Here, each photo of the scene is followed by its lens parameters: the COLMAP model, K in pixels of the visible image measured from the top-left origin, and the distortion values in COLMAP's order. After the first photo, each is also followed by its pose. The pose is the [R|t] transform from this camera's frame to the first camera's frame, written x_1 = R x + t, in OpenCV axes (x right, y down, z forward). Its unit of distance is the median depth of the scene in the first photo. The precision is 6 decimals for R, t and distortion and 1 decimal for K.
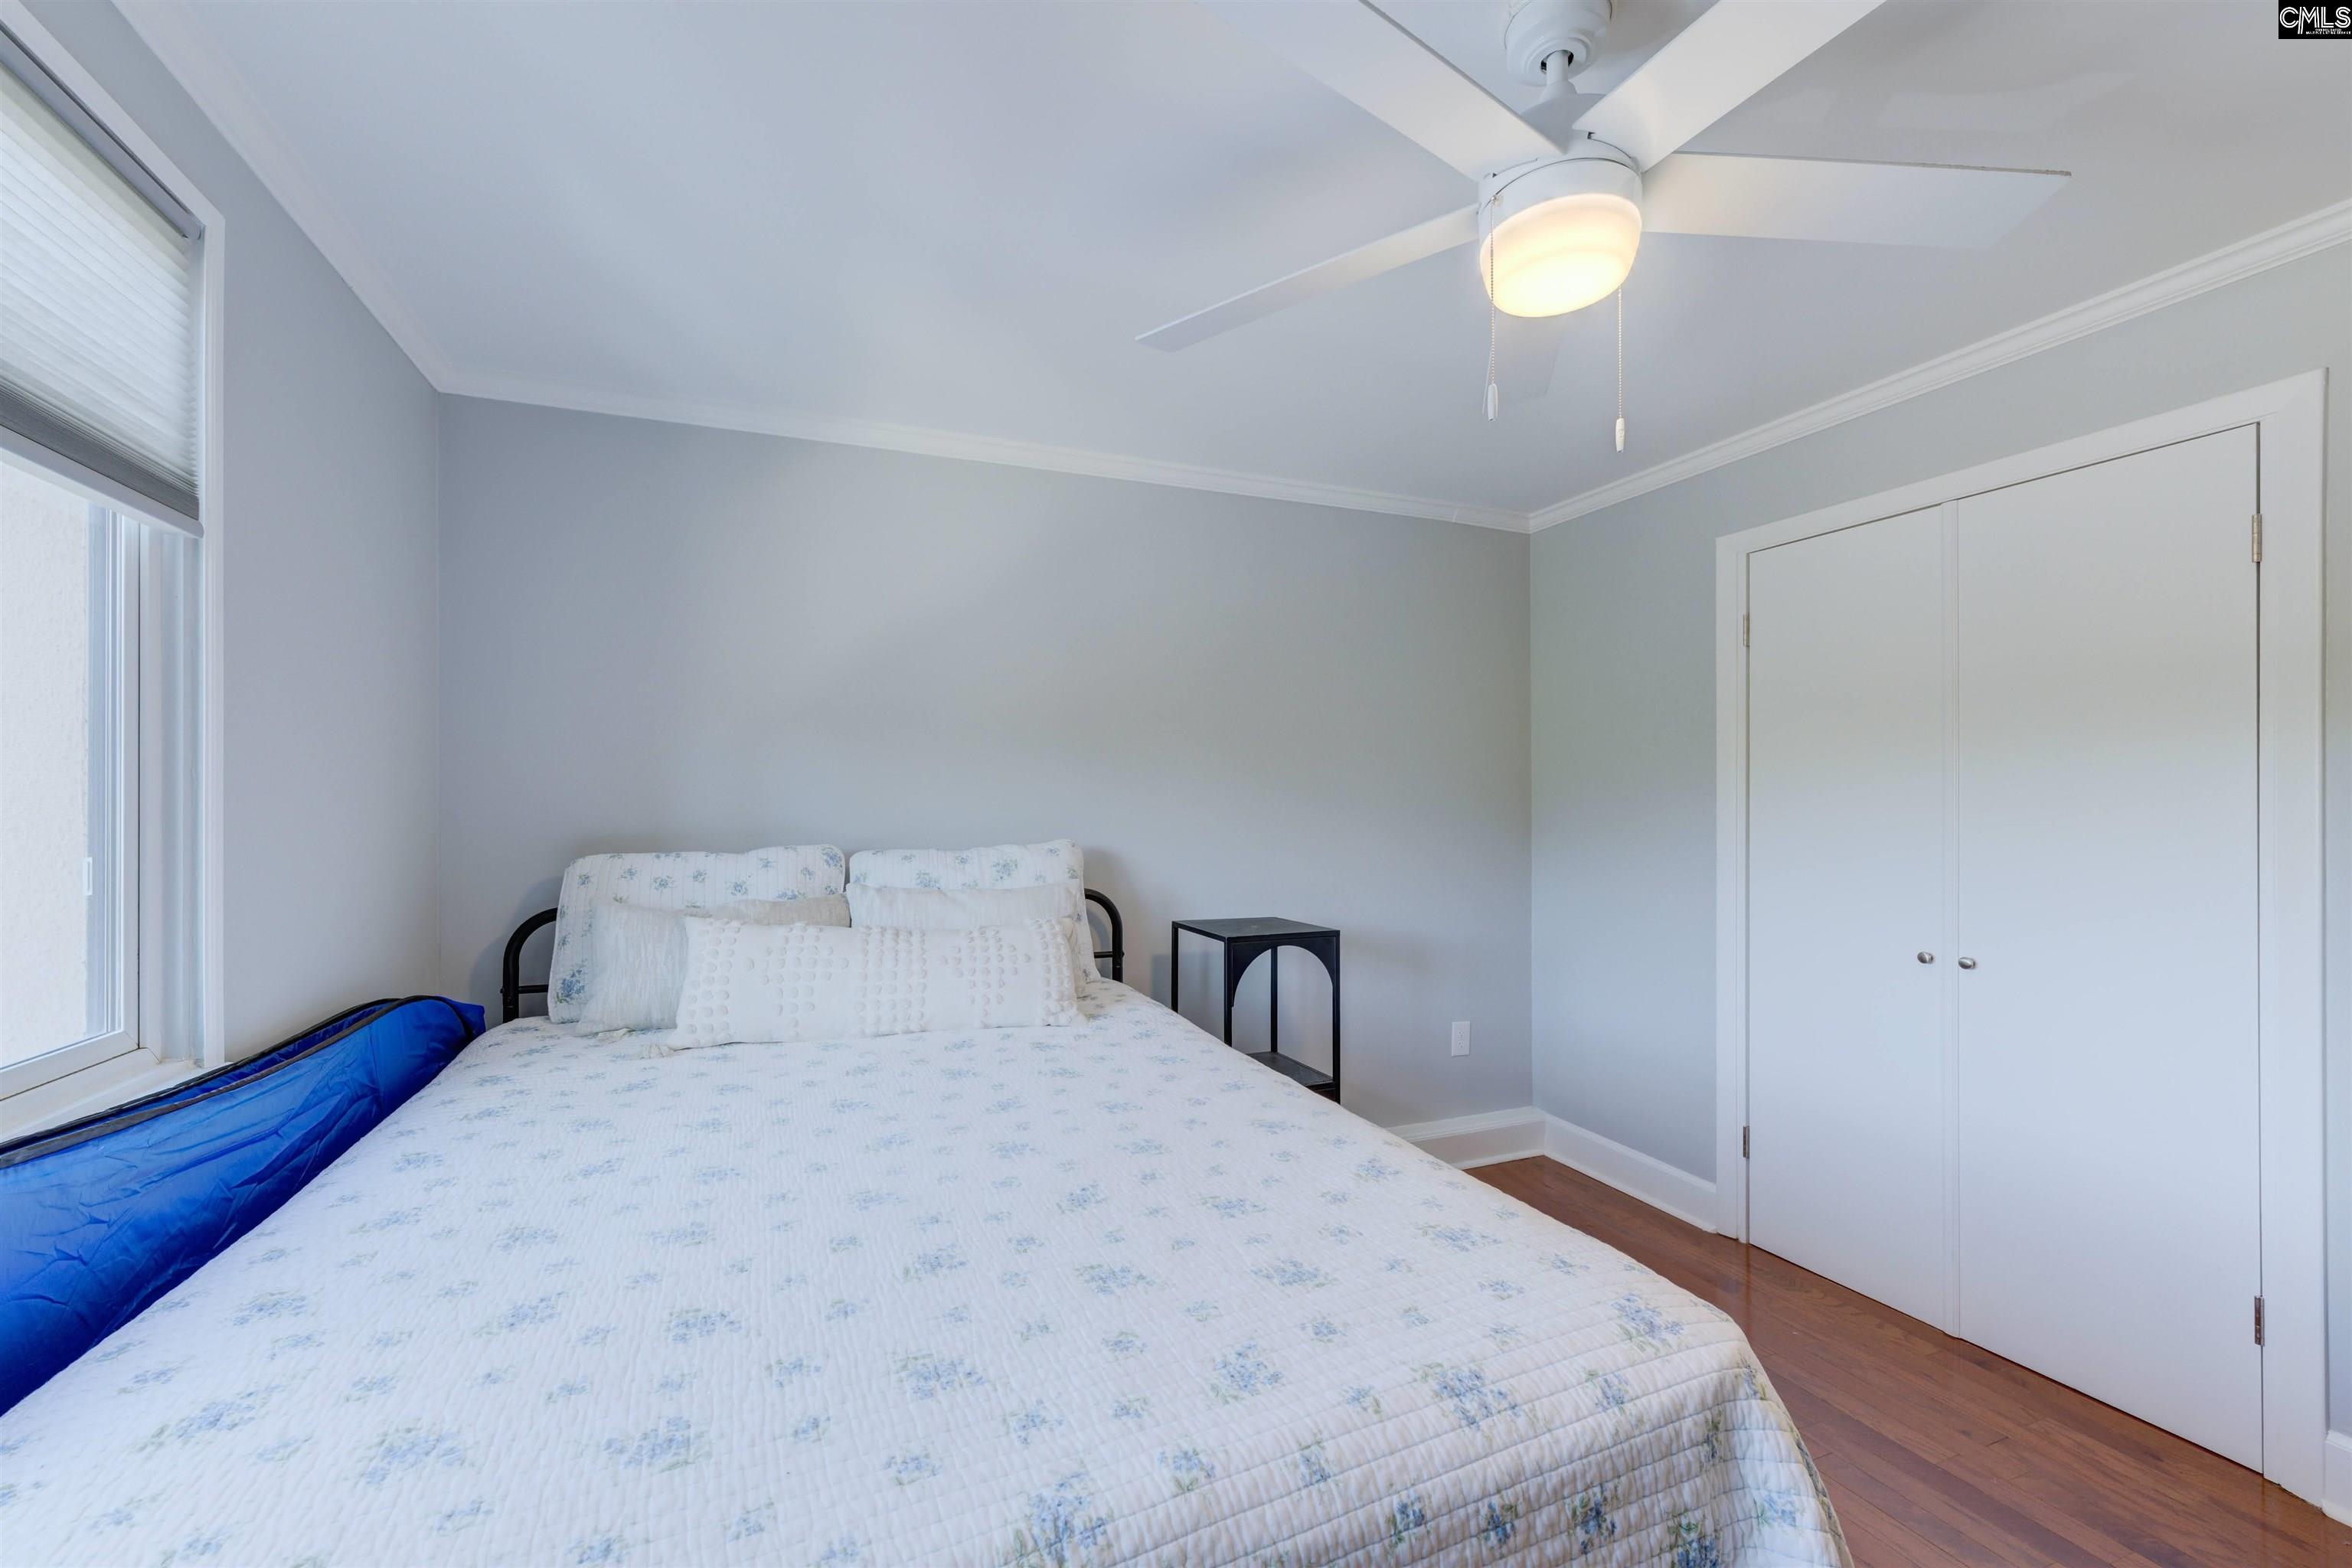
lens RADIAL K [[936.6, 0, 1164.1], [0, 936.6, 798.1], [0, 0, 1]] dist [-0.003737, 0.000985]
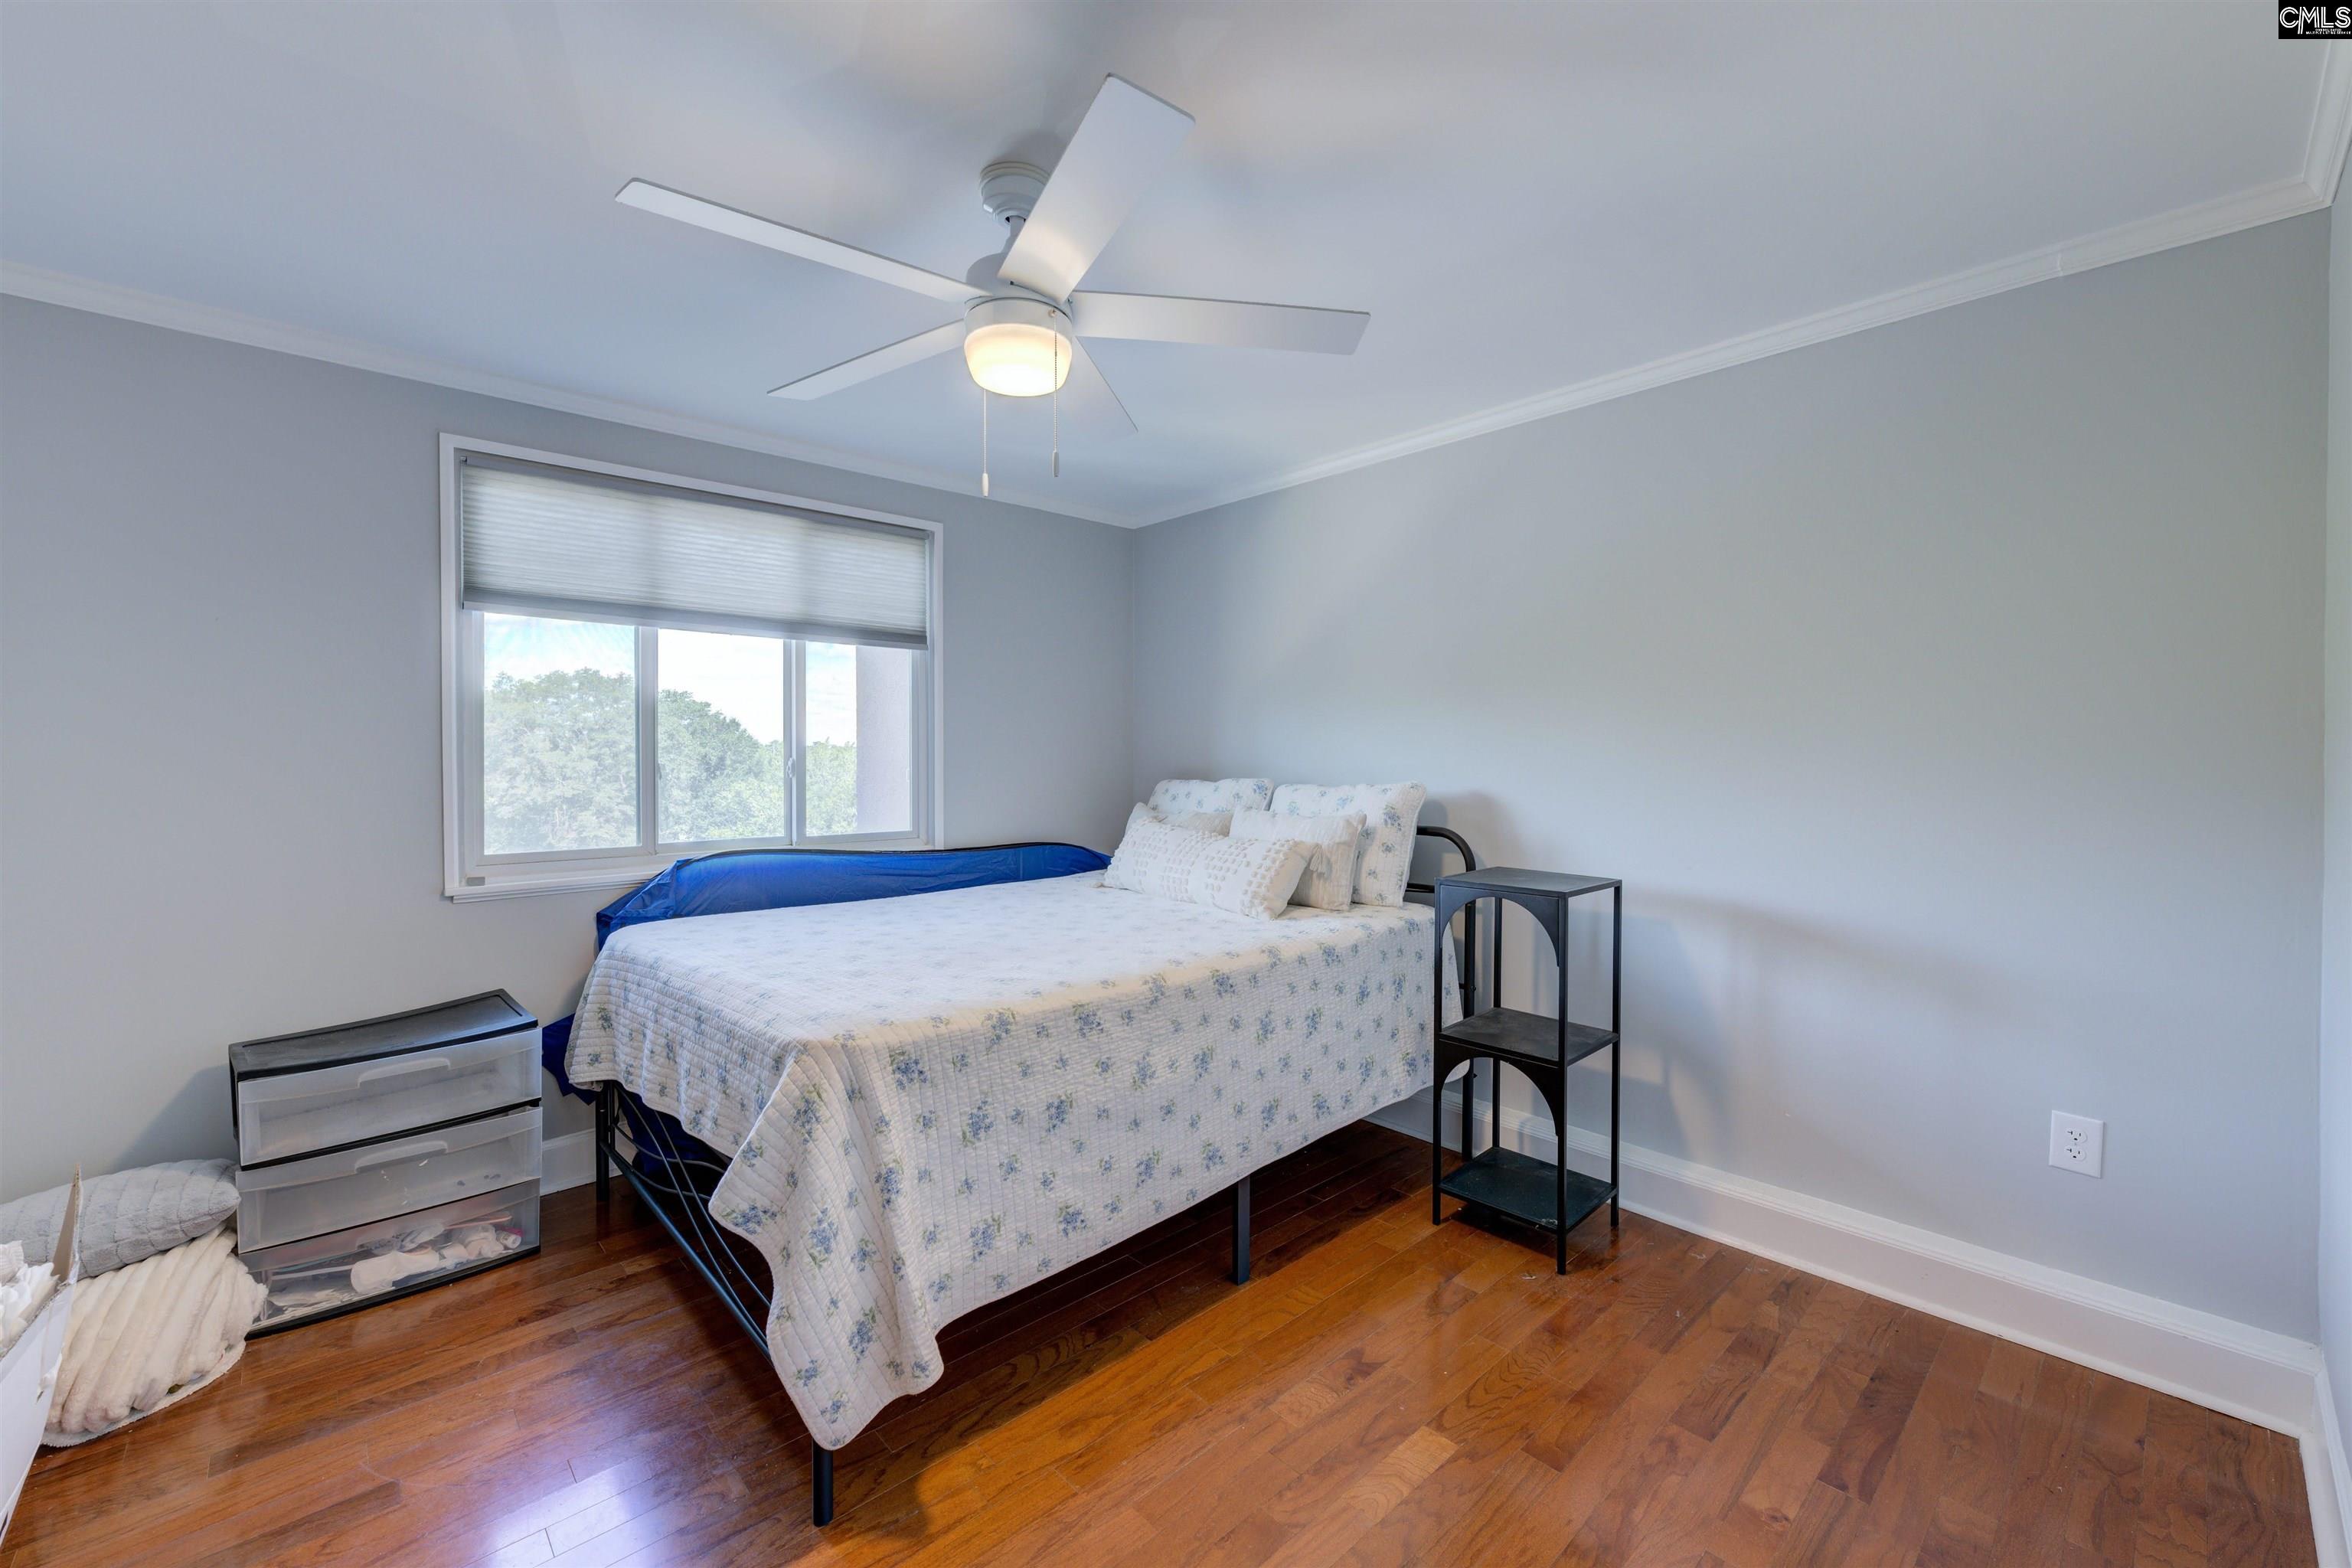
lens RADIAL K [[936.6, 0, 1170.1], [0, 936.6, 773.0], [0, 0, 1]] dist [-0.003737, 0.000985]
pose [[0.366736, 0.022837, -0.930045, 0.961978], [0.007387, 0.999596, 0.027457, 0.000904], [0.930296, -0.016940, 0.366419, 0.364139]]
